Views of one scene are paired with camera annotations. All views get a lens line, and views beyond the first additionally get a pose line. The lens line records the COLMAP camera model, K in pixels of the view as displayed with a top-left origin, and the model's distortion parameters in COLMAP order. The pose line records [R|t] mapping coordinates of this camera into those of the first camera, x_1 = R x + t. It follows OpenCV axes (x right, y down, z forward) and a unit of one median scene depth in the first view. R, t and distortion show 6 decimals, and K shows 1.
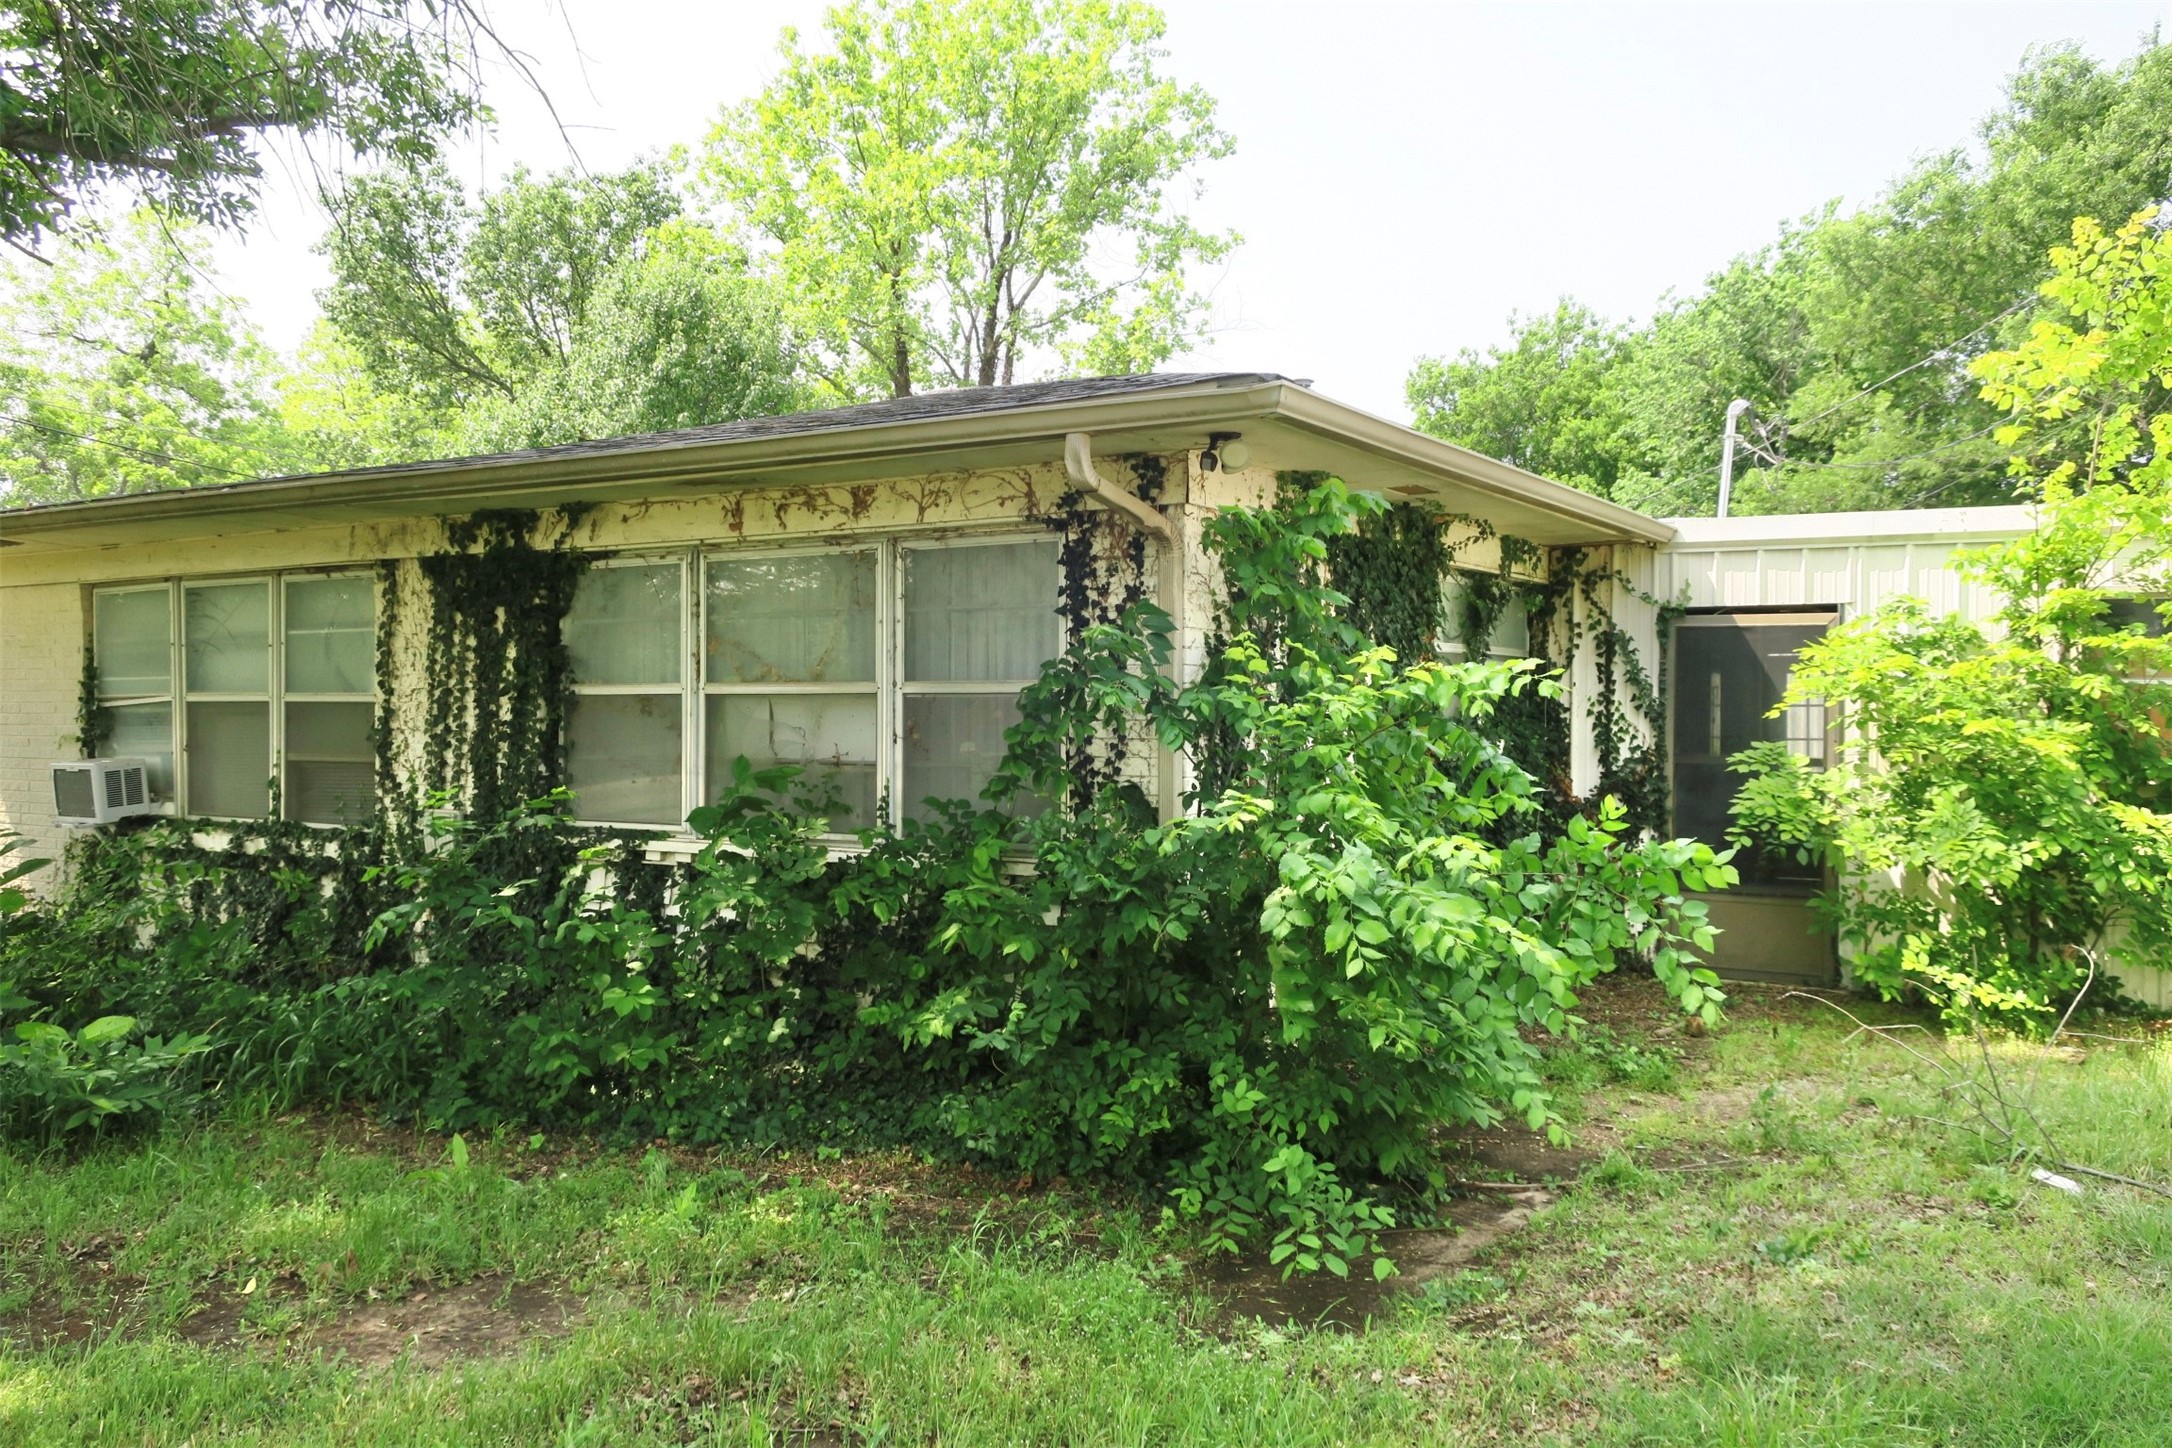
lens RADIAL K [[1716.0, 0, 1090.6], [0, 1716.0, 723.1], [0, 0, 1]] dist [0.000117, -0.004738]
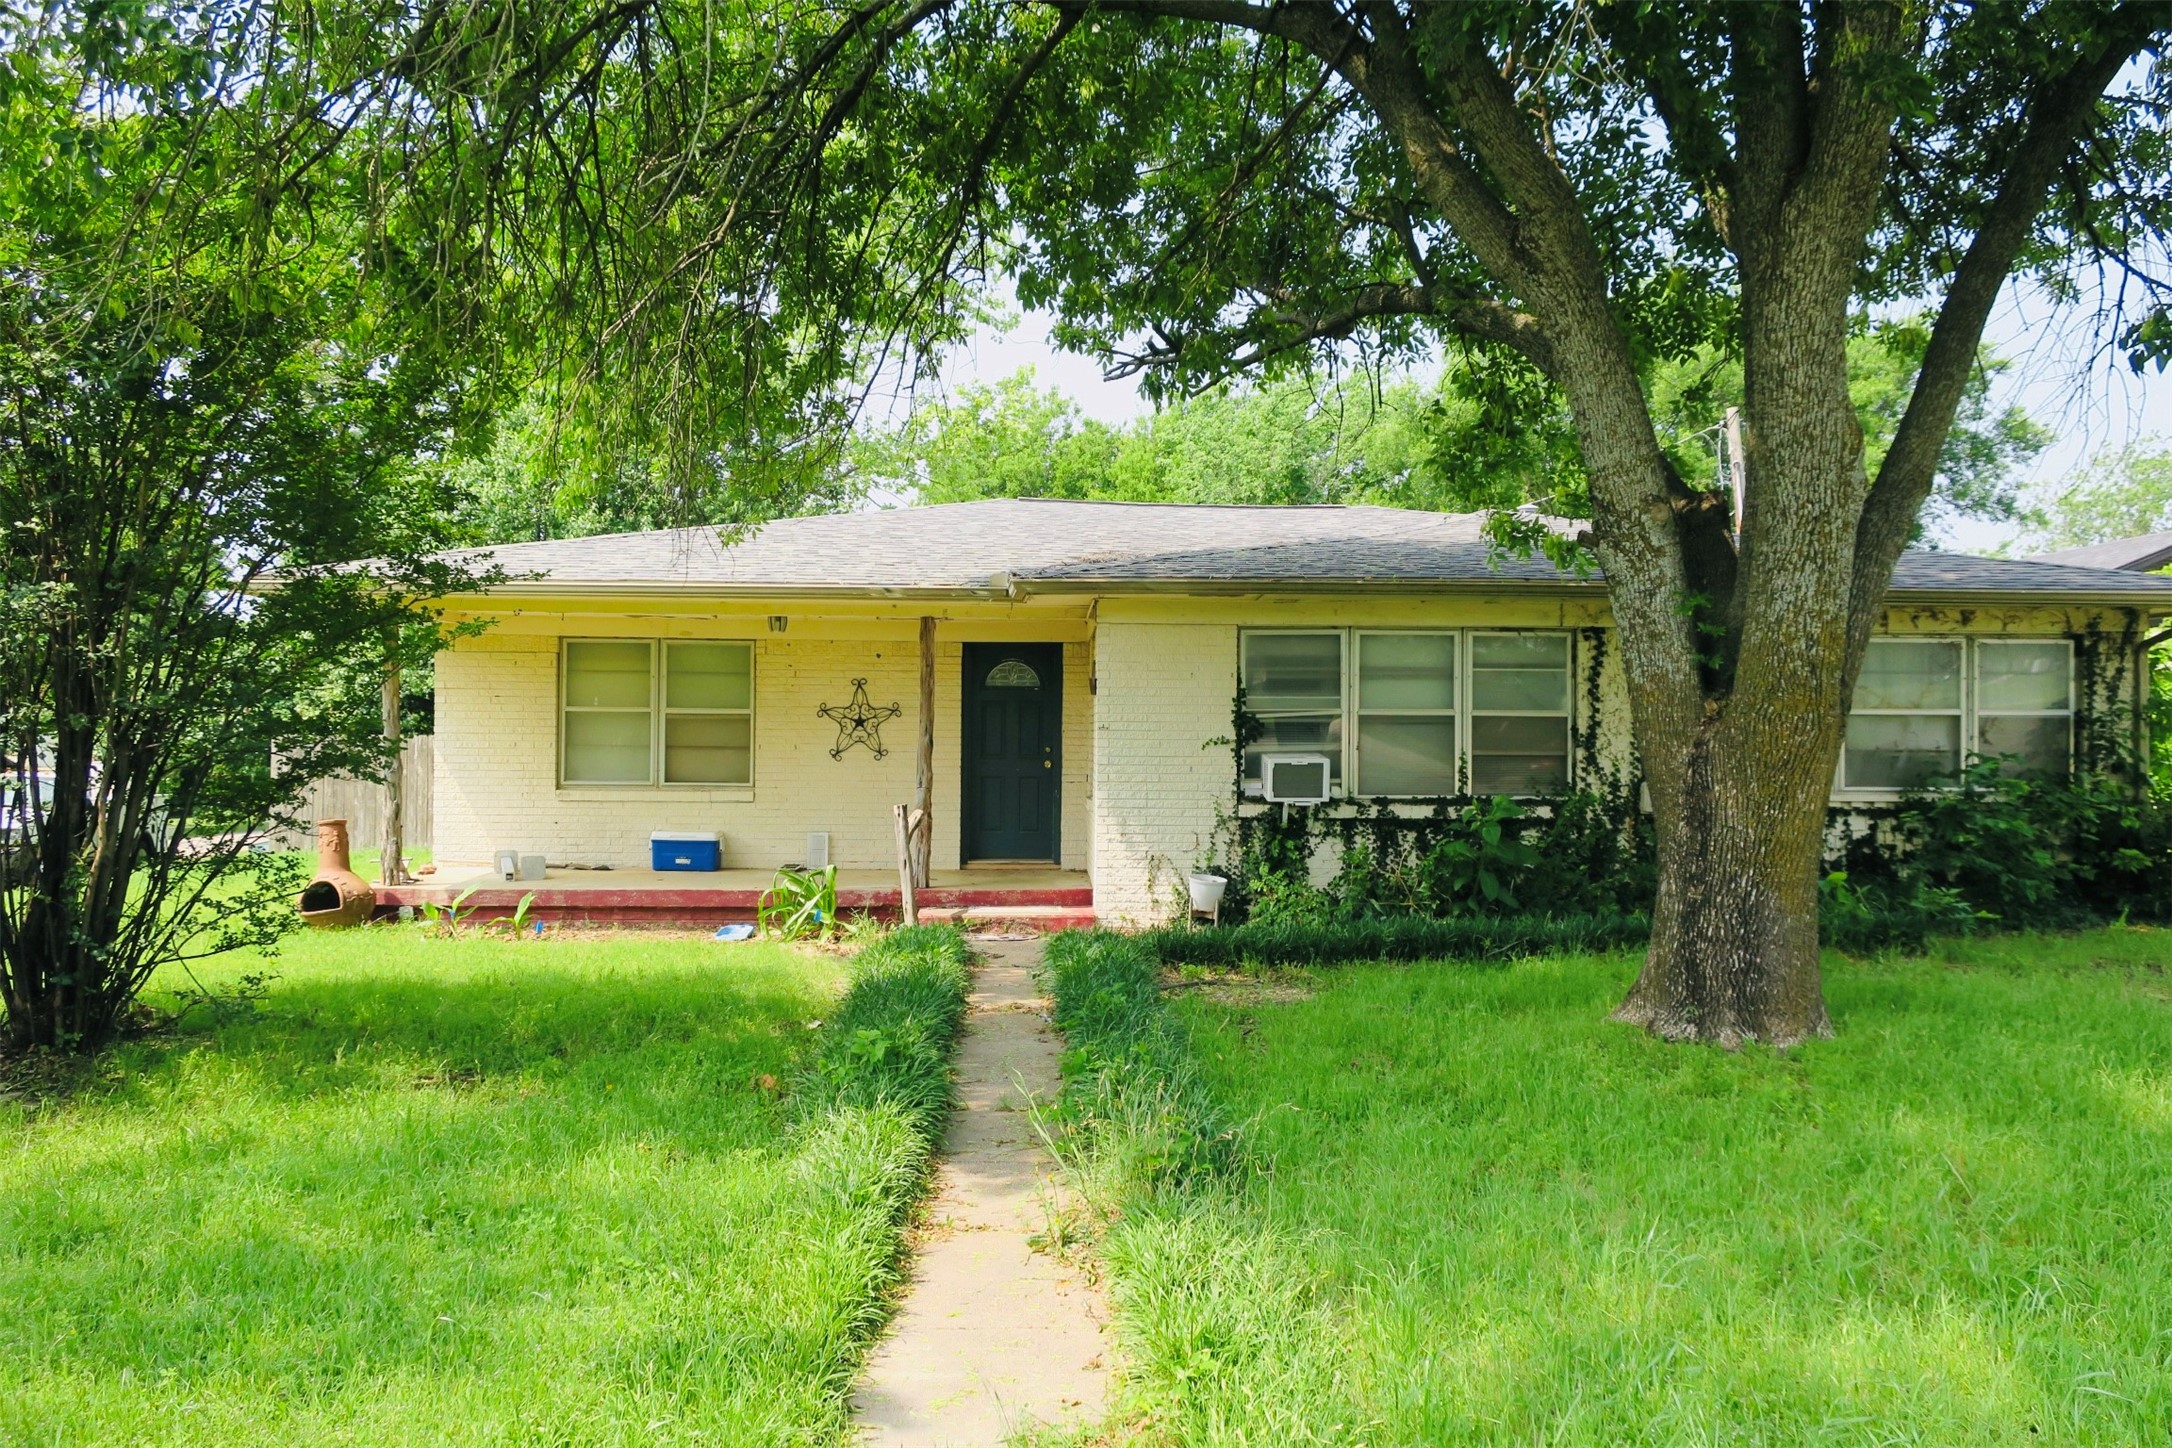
lens RADIAL K [[1716.0, 0, 1090.6], [0, 1716.0, 723.1], [0, 0, 1]] dist [0.000117, -0.004738]
pose [[0.826010, 0.003323, 0.563645, -1.720105], [0.000093, 0.999982, -0.006032, 0.003083], [-0.563655, 0.005035, 0.825995, -0.049531]]
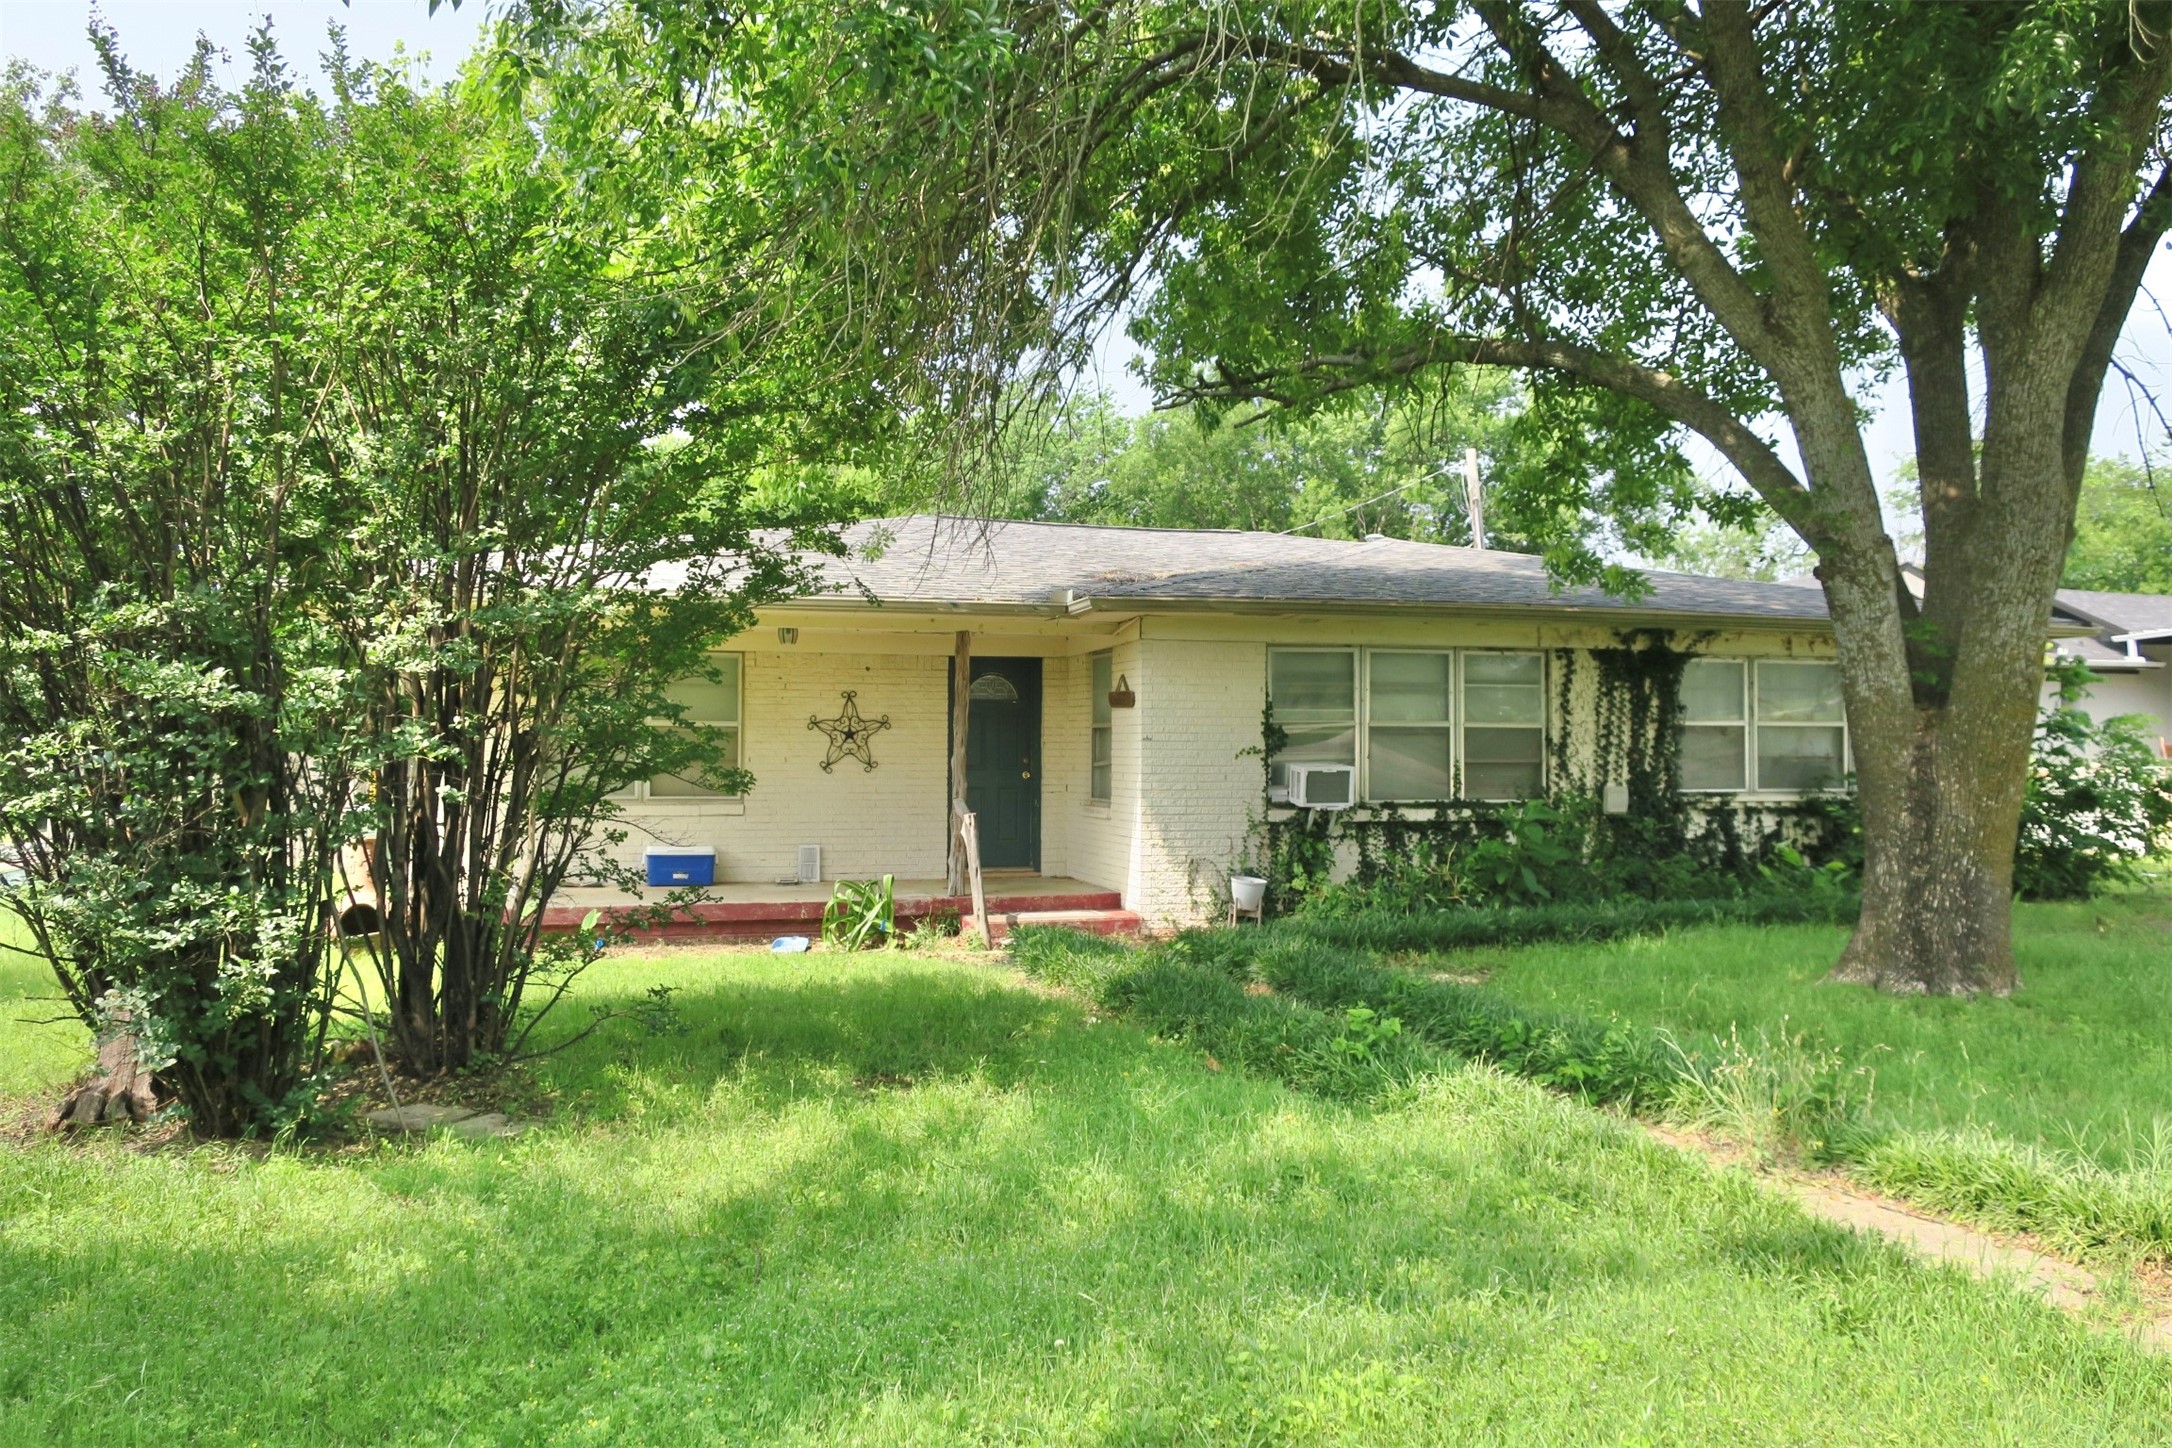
lens RADIAL K [[1716.0, 0, 1090.6], [0, 1716.0, 723.1], [0, 0, 1]] dist [0.000117, -0.004738]
pose [[0.669233, 0.008883, 0.742999, -2.095656], [0.003717, 0.999876, -0.015302, 0.008147], [-0.743043, 0.013002, 0.669117, 0.179938]]
